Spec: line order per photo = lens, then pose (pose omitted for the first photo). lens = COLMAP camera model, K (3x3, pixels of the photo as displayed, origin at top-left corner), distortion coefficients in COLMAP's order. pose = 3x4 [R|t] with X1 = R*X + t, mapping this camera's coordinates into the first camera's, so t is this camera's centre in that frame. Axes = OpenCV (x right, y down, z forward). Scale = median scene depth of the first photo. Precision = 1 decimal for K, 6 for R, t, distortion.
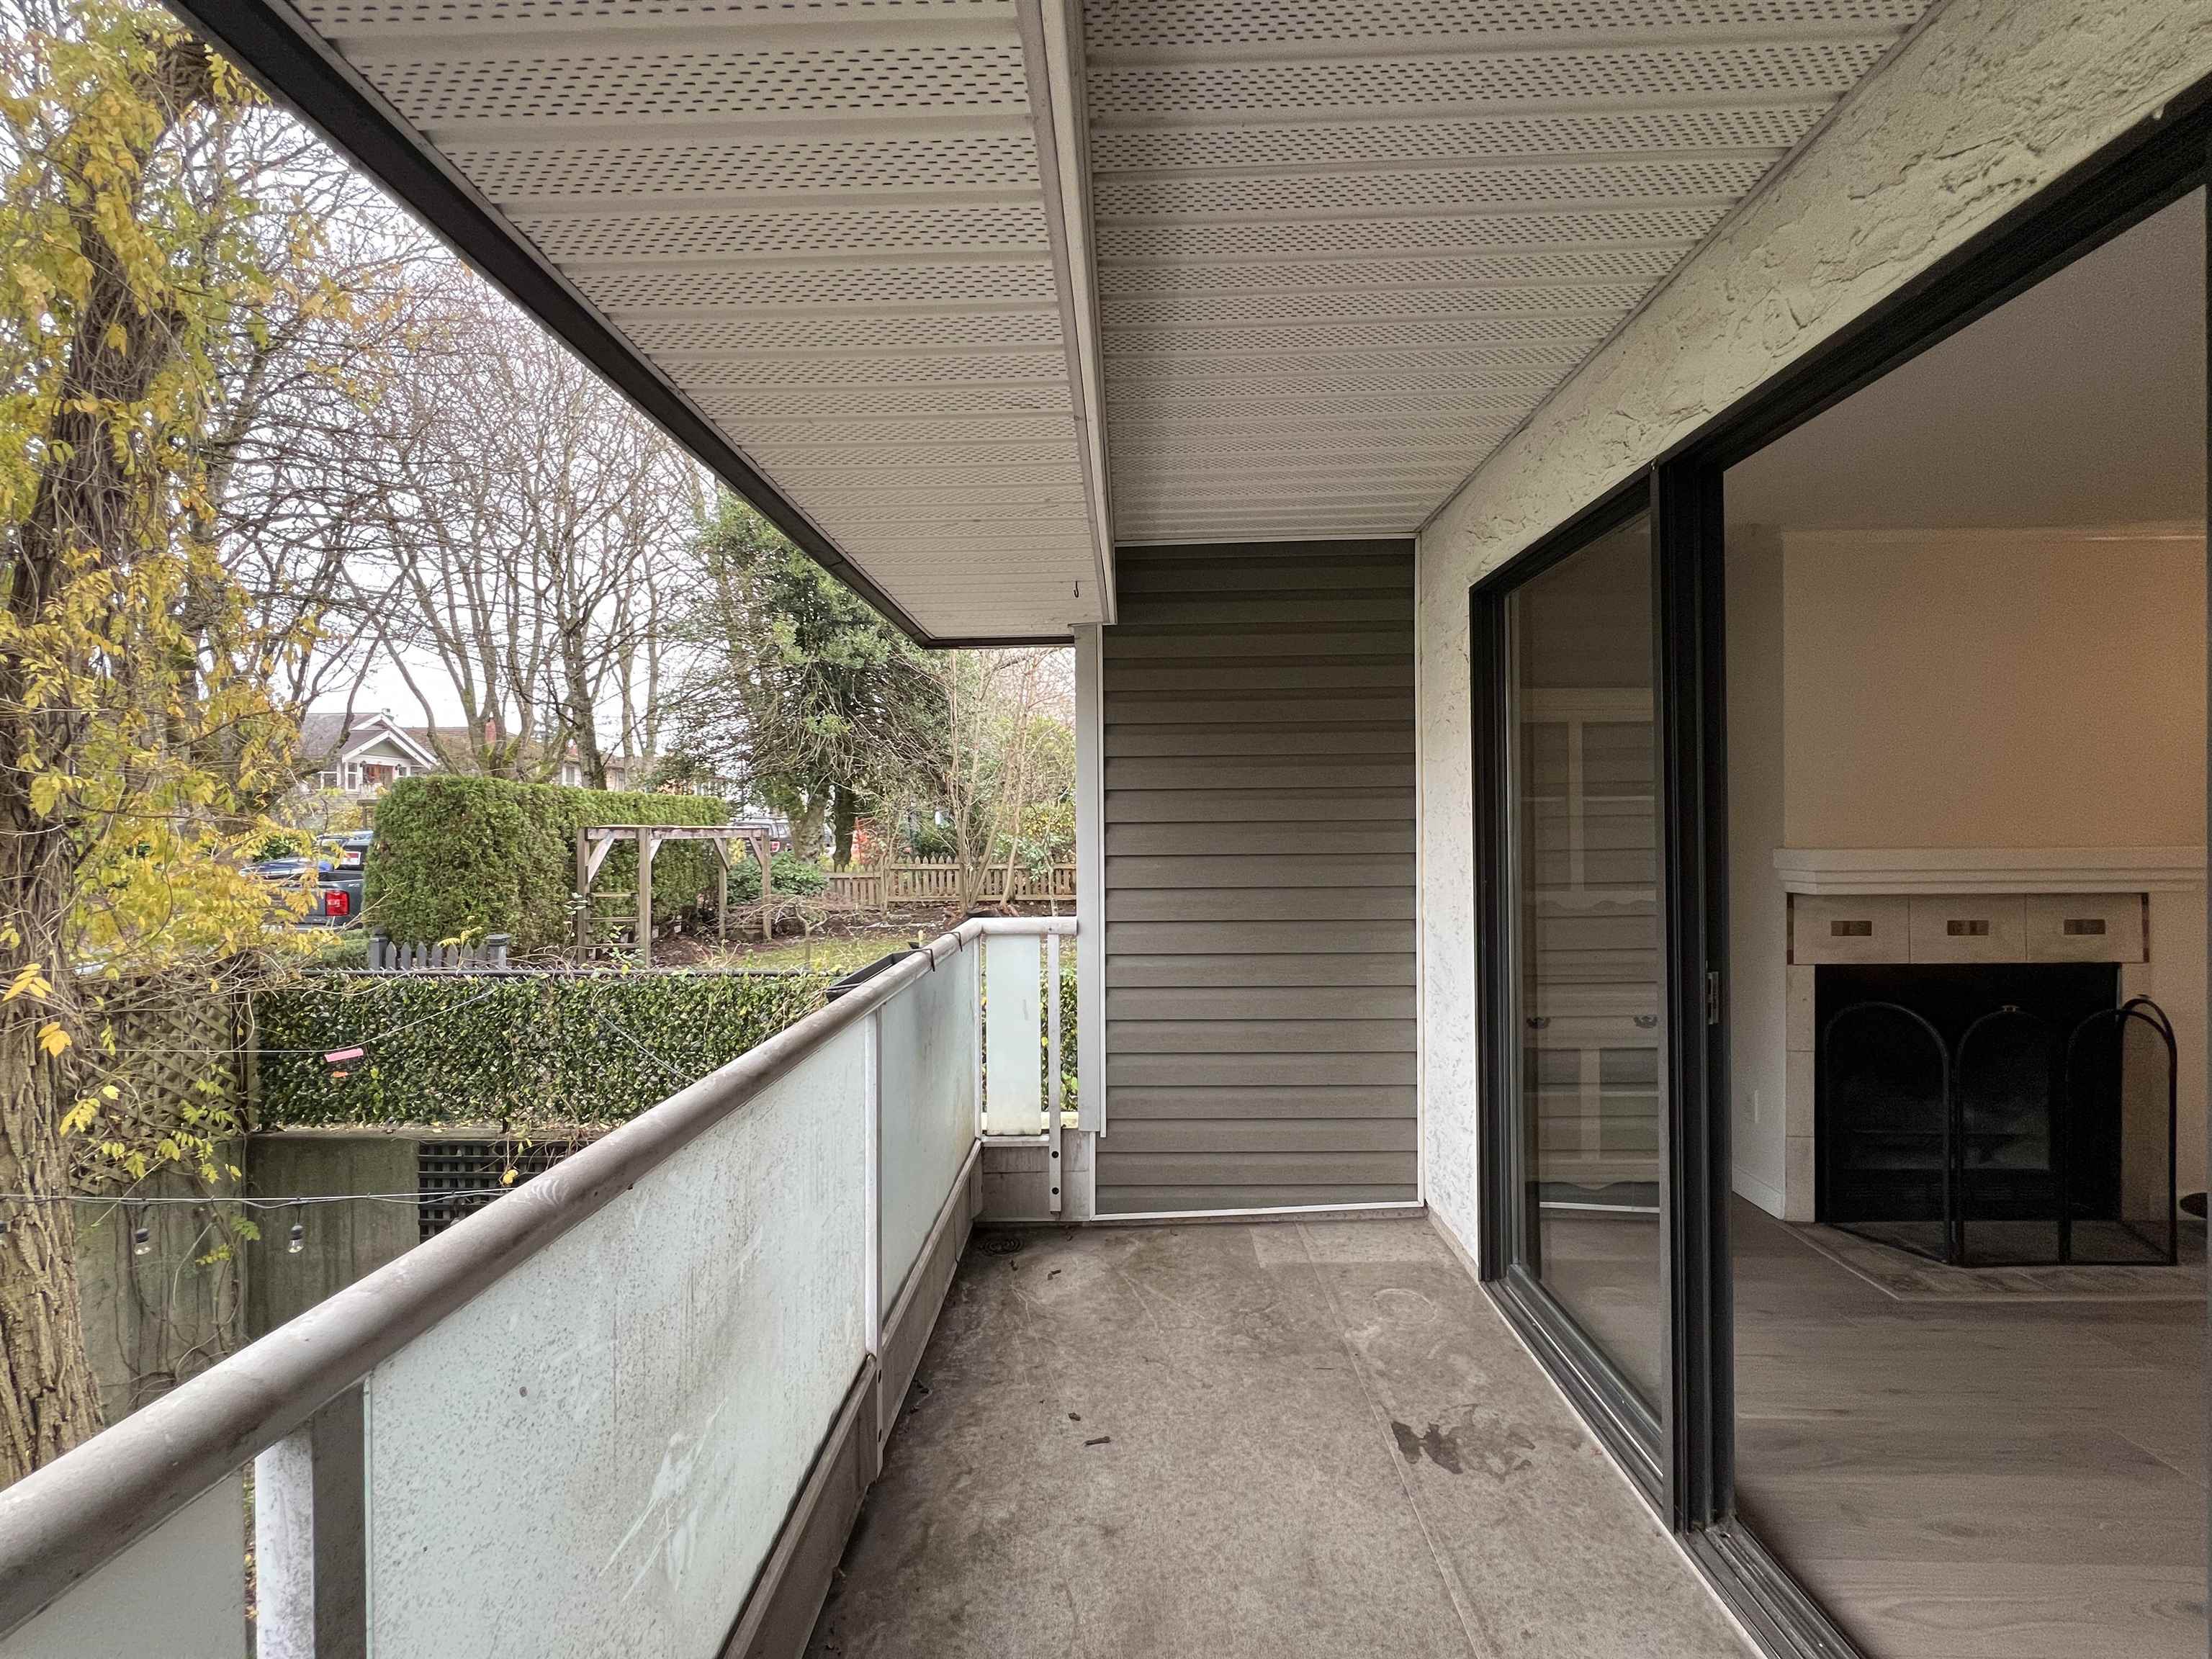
lens RADIAL K [[885.4, 0, 1111.2], [0, 885.4, 836.6], [0, 0, 1]] dist [-0.002249, 0.000513]
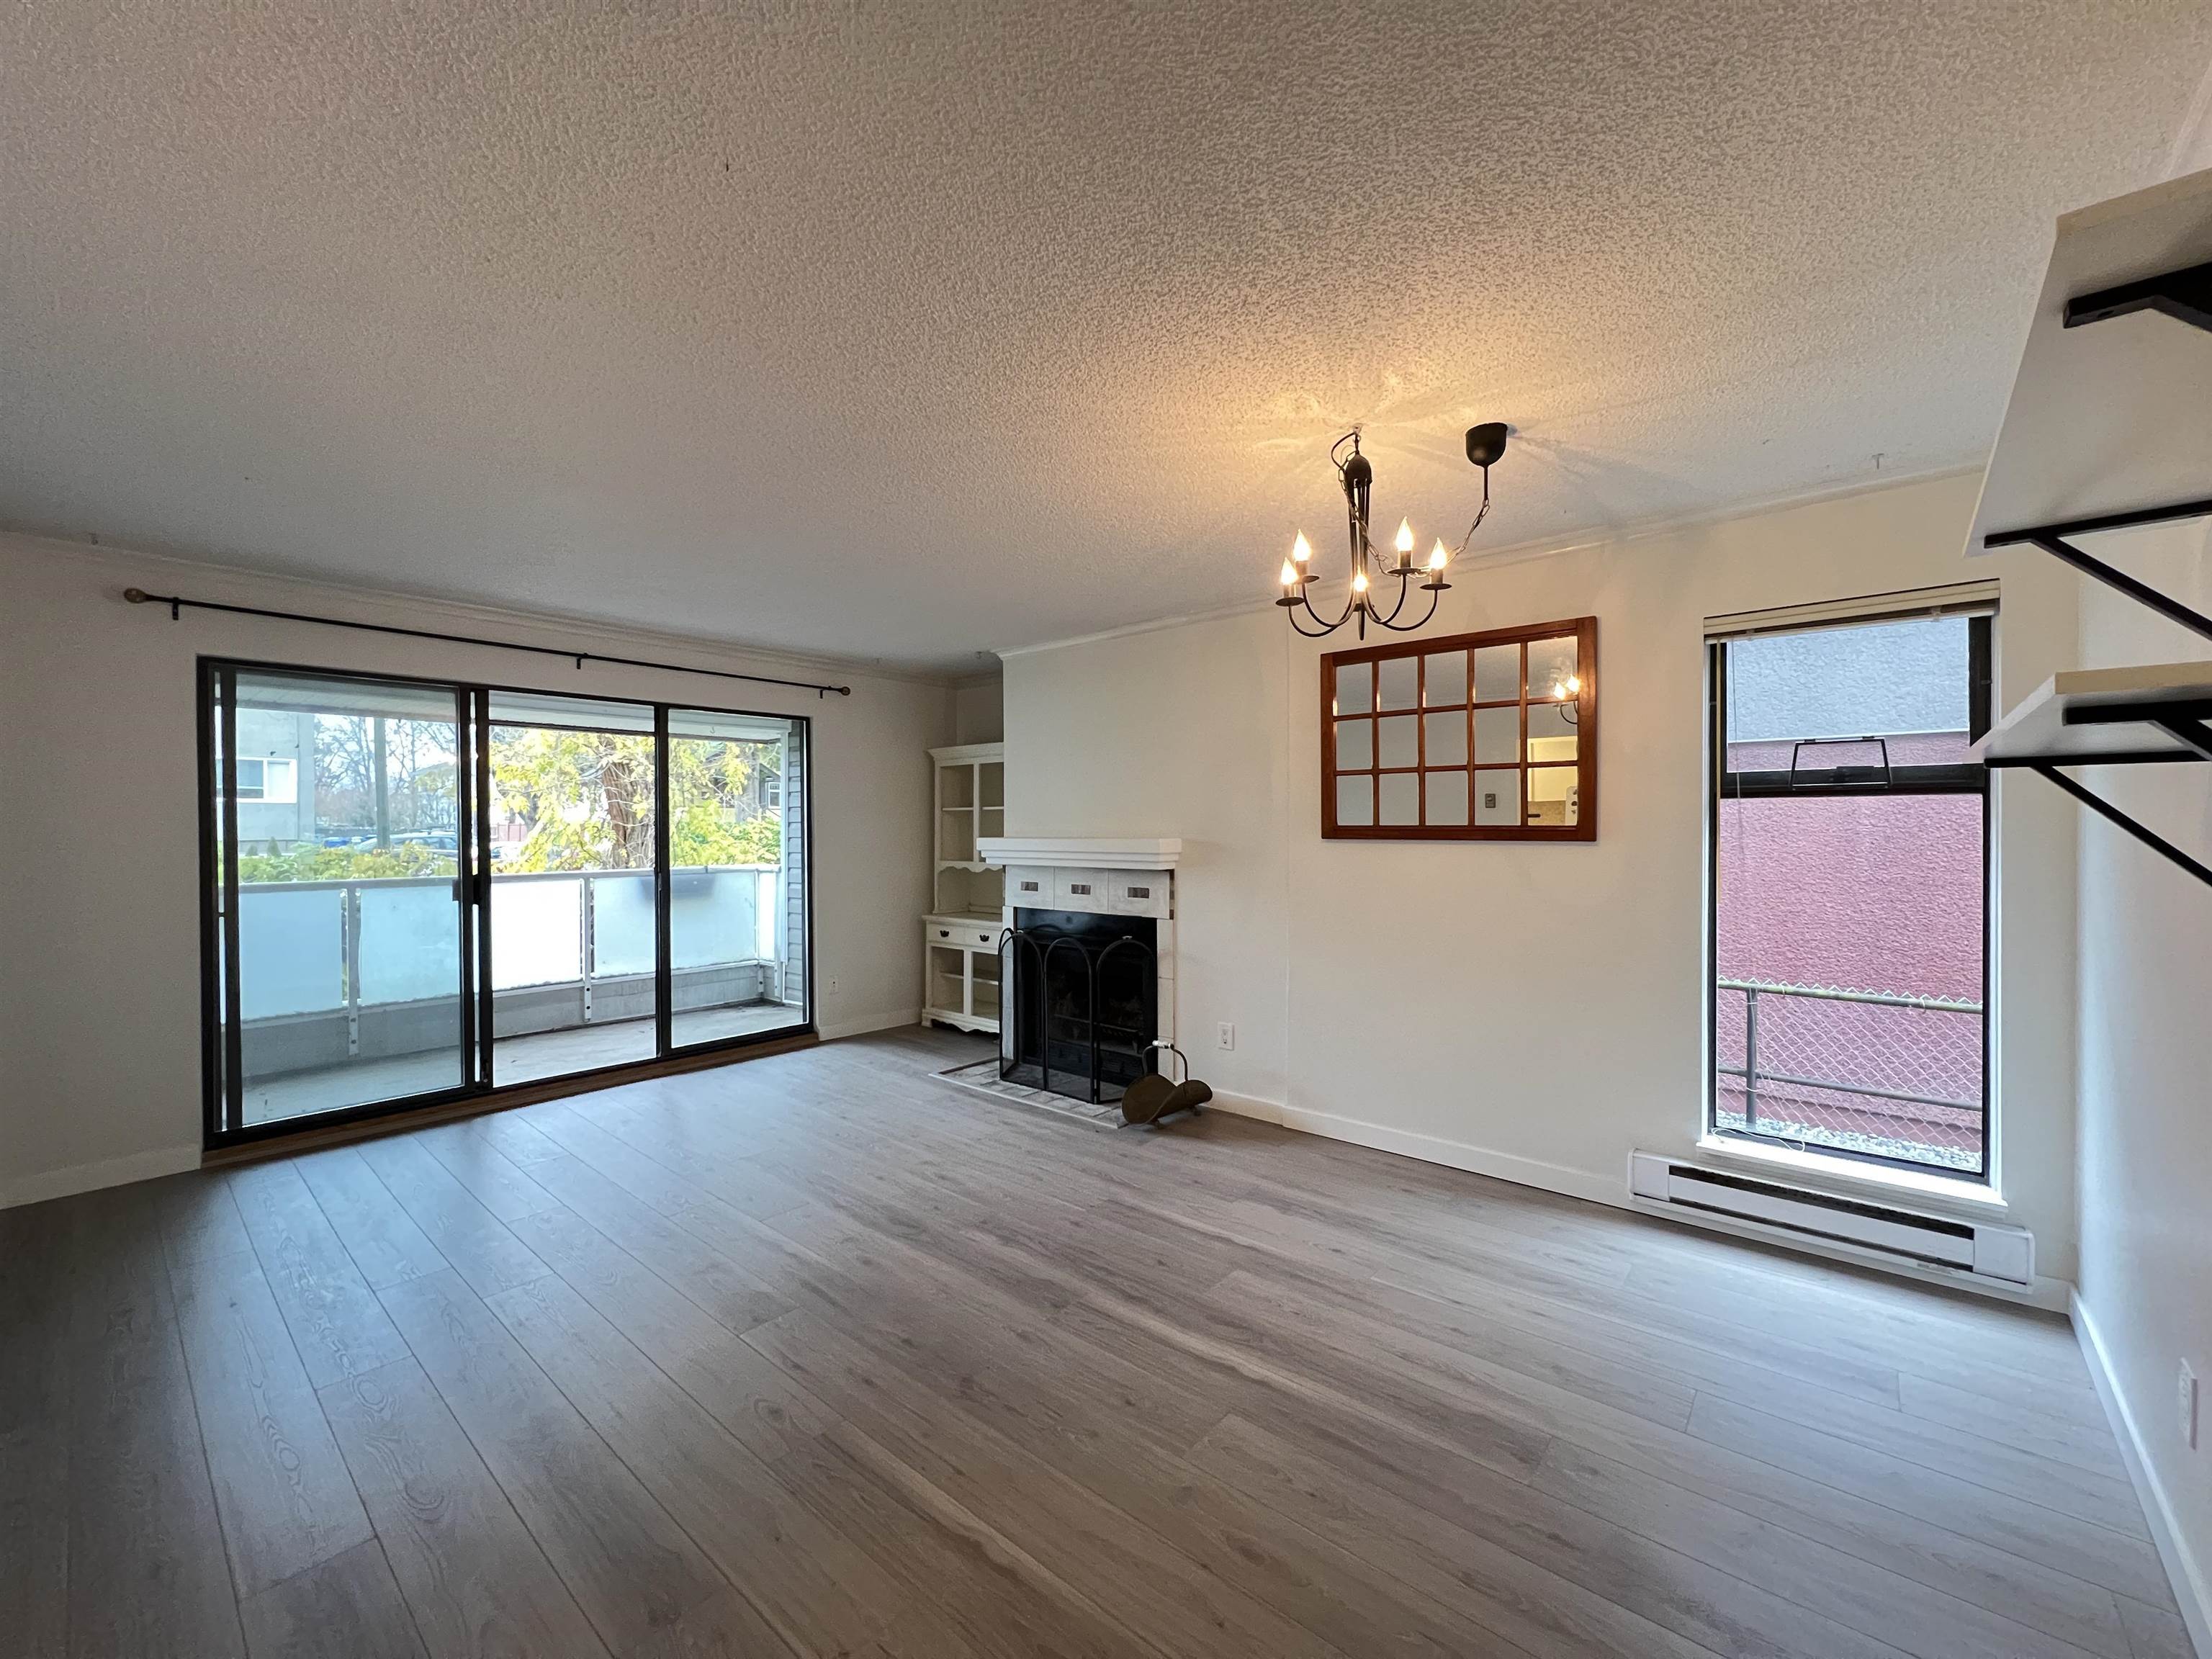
lens RADIAL K [[885.4, 0, 1100.8], [0, 885.4, 835.7], [0, 0, 1]] dist [-0.002249, 0.000513]
pose [[0.764588, 0.010208, -0.644438, 2.010599], [-0.004145, 0.999932, 0.010922, -0.009602], [0.644506, -0.005680, 0.764578, -0.178841]]
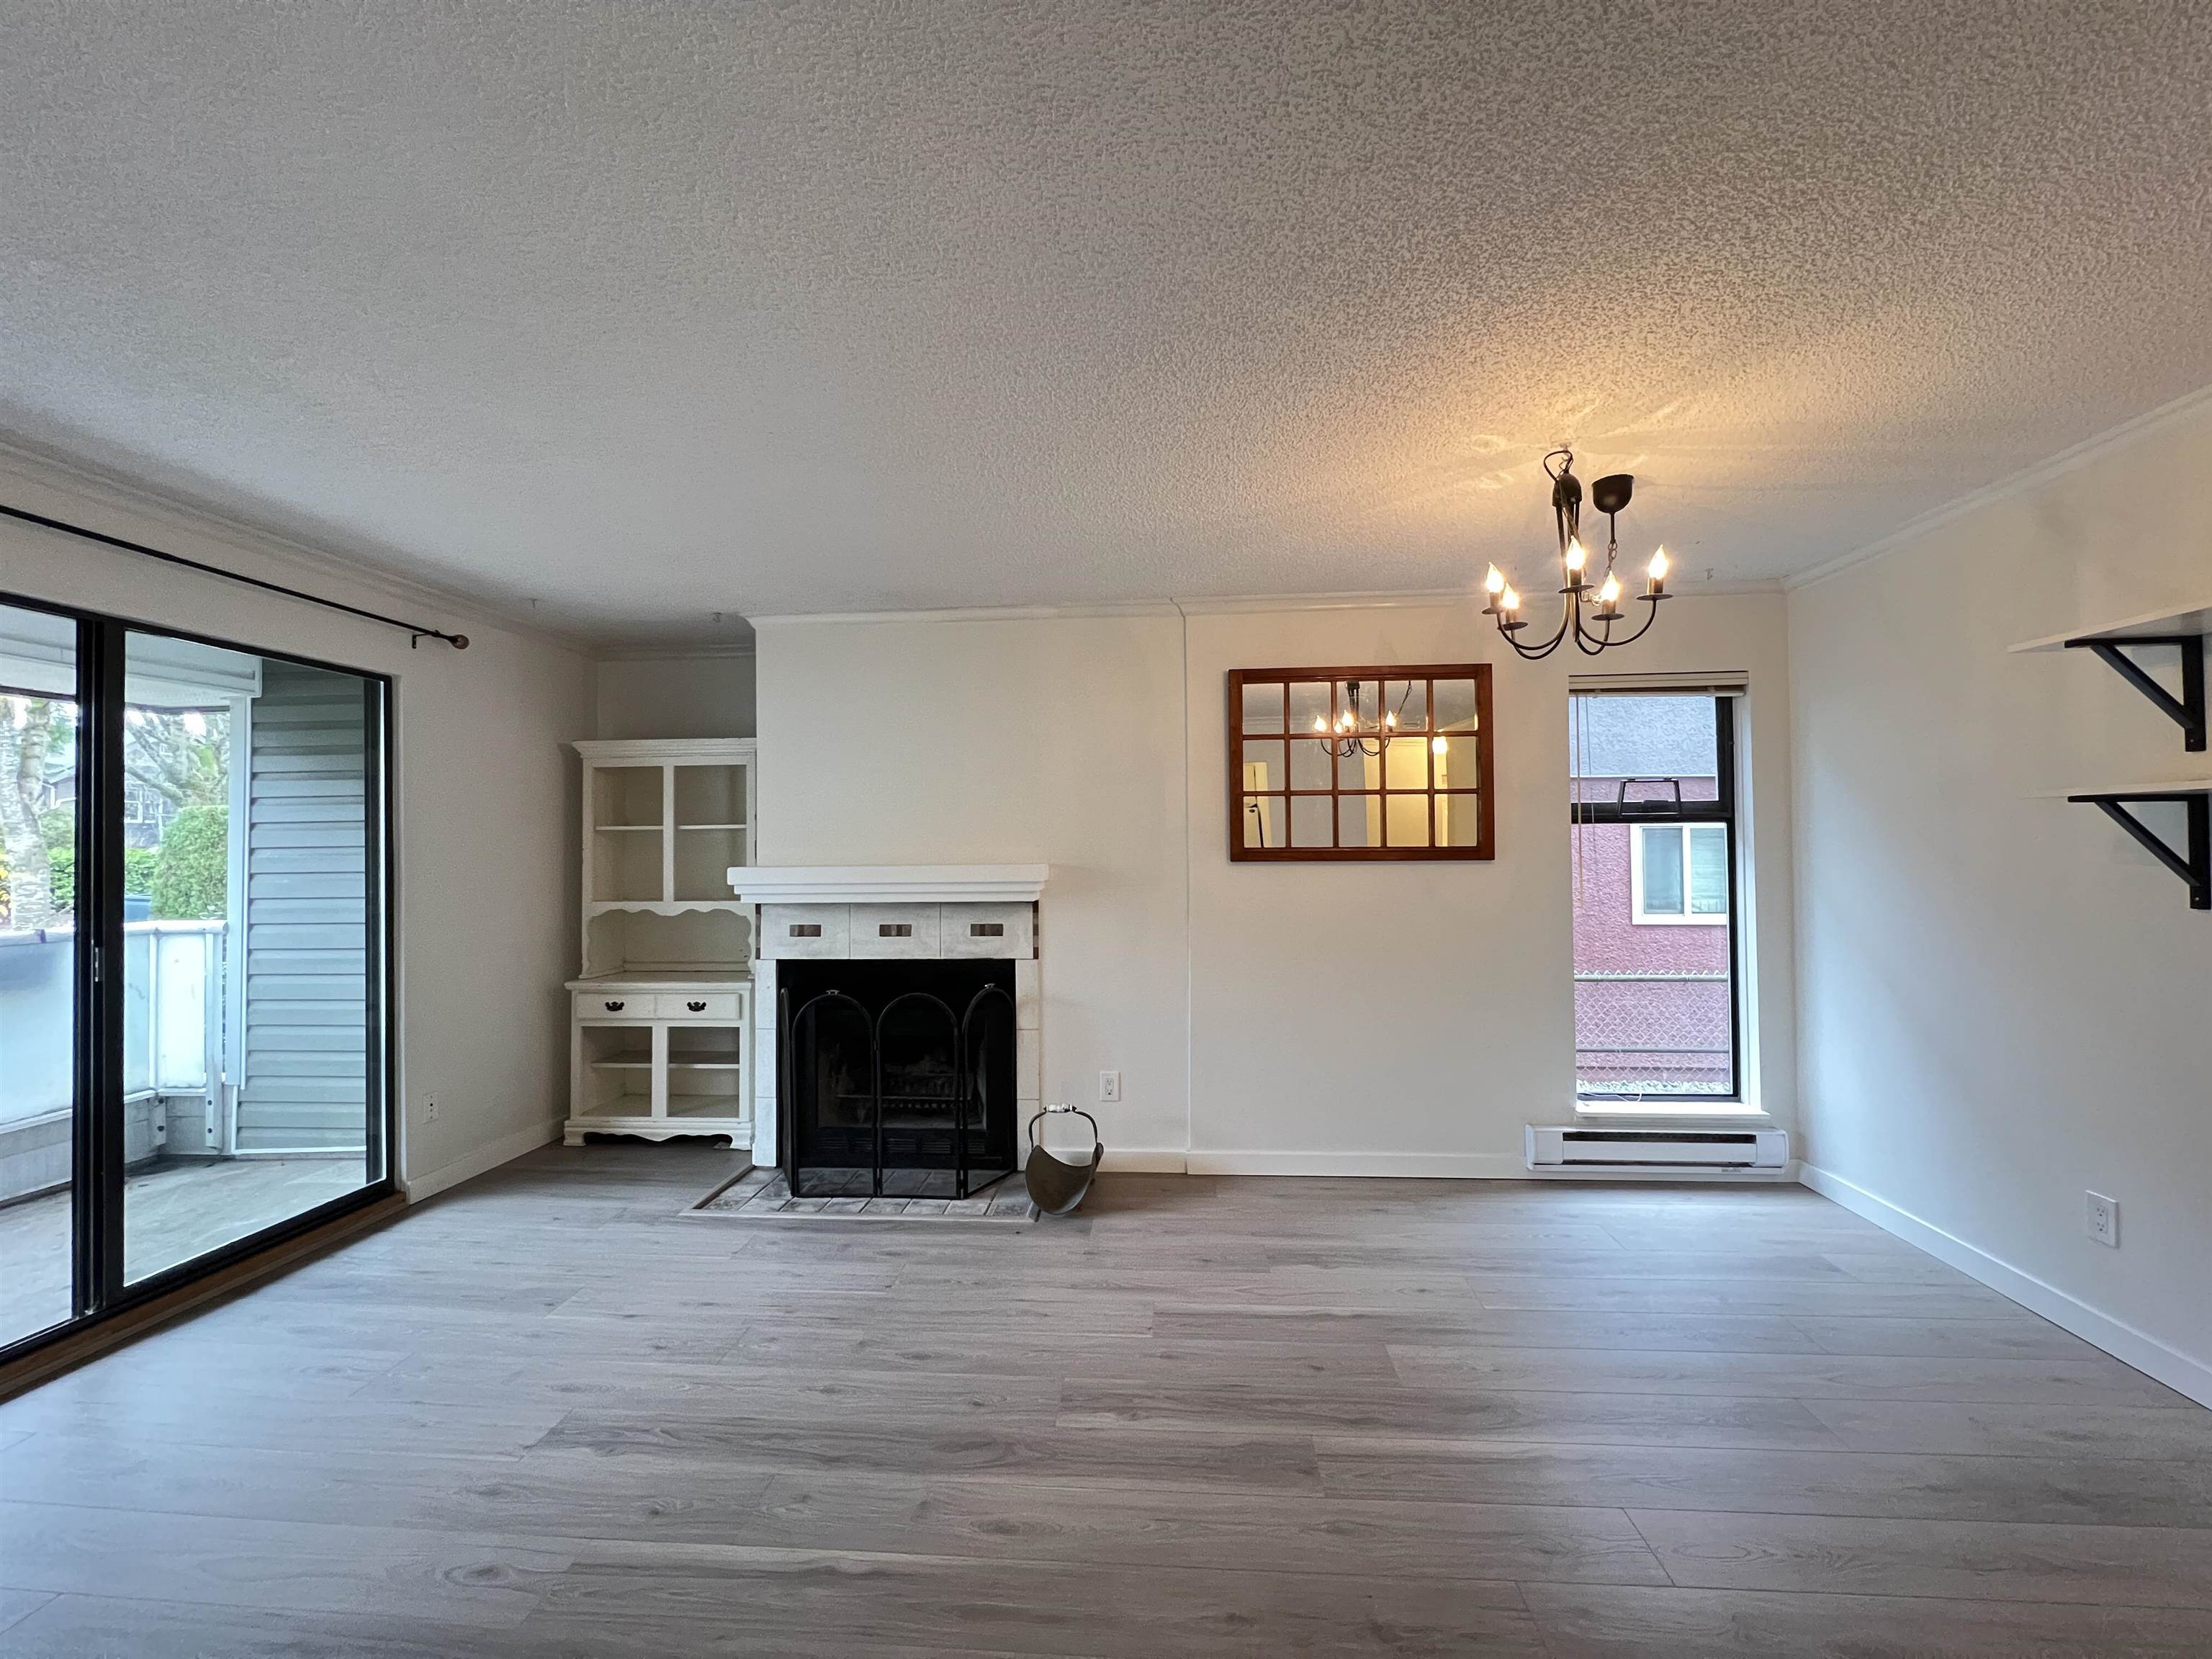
lens RADIAL K [[885.4, 0, 1110.6], [0, 885.4, 835.1], [0, 0, 1]] dist [-0.002249, 0.000513]
pose [[0.998105, -0.003832, -0.061412, 1.349805], [0.002617, 0.999799, -0.019853, -0.005285], [0.061476, 0.019655, 0.997915, -0.226583]]
